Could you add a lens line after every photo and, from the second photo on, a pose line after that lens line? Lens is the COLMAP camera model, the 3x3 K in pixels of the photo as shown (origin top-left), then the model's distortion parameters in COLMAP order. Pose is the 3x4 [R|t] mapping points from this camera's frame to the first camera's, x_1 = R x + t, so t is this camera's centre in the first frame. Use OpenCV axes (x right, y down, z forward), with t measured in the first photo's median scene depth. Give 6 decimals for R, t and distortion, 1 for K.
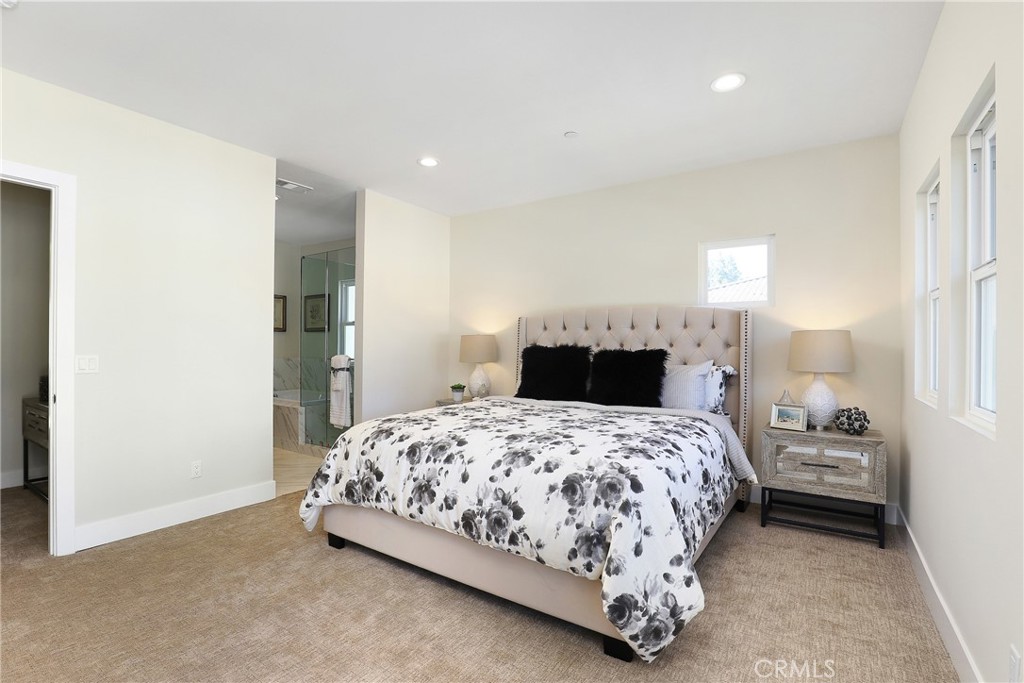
lens RADIAL K [[471.6, 0, 509.4], [0, 471.6, 345.2], [0, 0, 1]] dist [-0.023296, 0.000294]
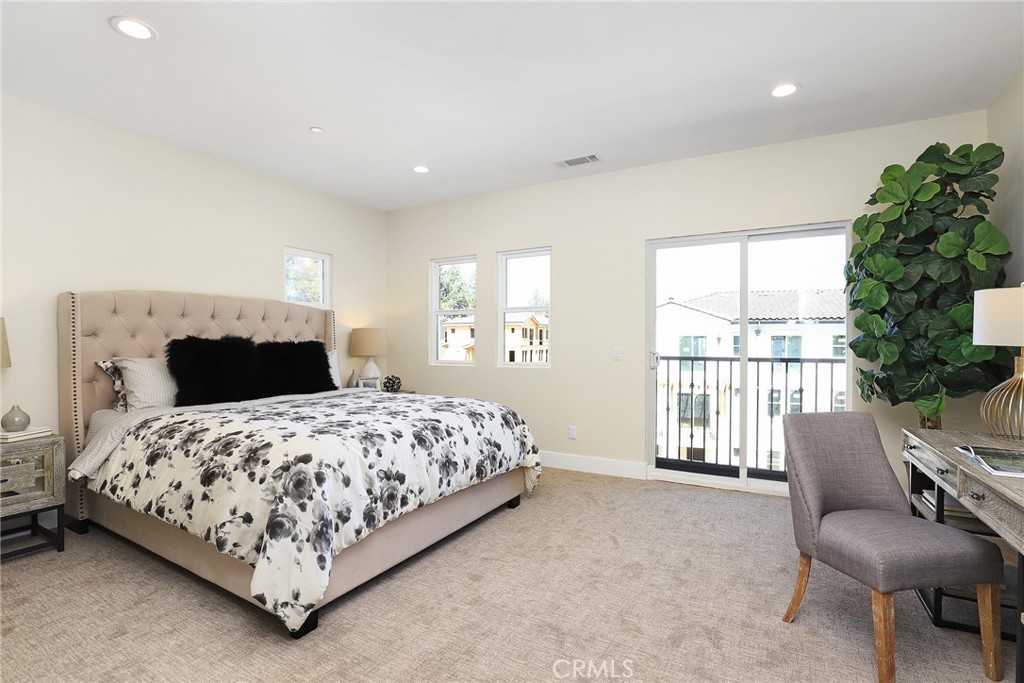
lens RADIAL K [[471.6, 0, 513.0], [0, 471.6, 342.3], [0, 0, 1]] dist [-0.023296, 0.000294]
pose [[-0.067049, -0.010966, 0.997689, -1.237116], [-0.003212, 0.999937, 0.010775, -0.000399], [-0.997744, -0.002482, -0.067080, 0.863269]]
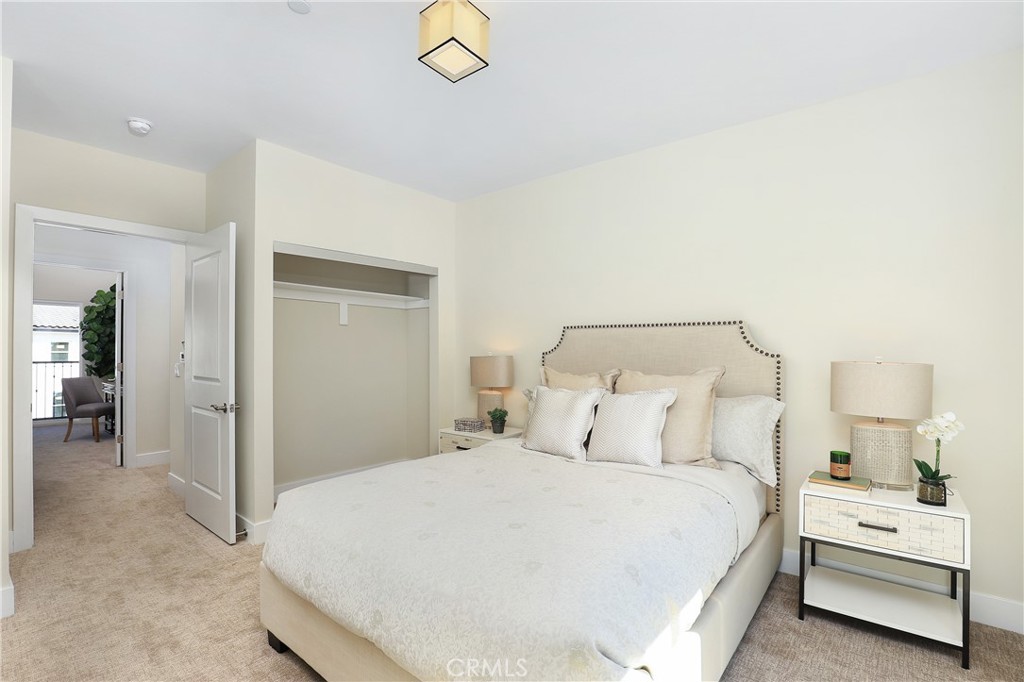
lens RADIAL K [[471.6, 0, 517.1], [0, 471.6, 345.3], [0, 0, 1]] dist [-0.023296, 0.000294]
pose [[-0.995017, -0.013588, 0.098774, -2.602090], [-0.014255, 0.999880, -0.006046, -0.049348], [-0.098680, -0.007424, -0.995092, 2.084437]]
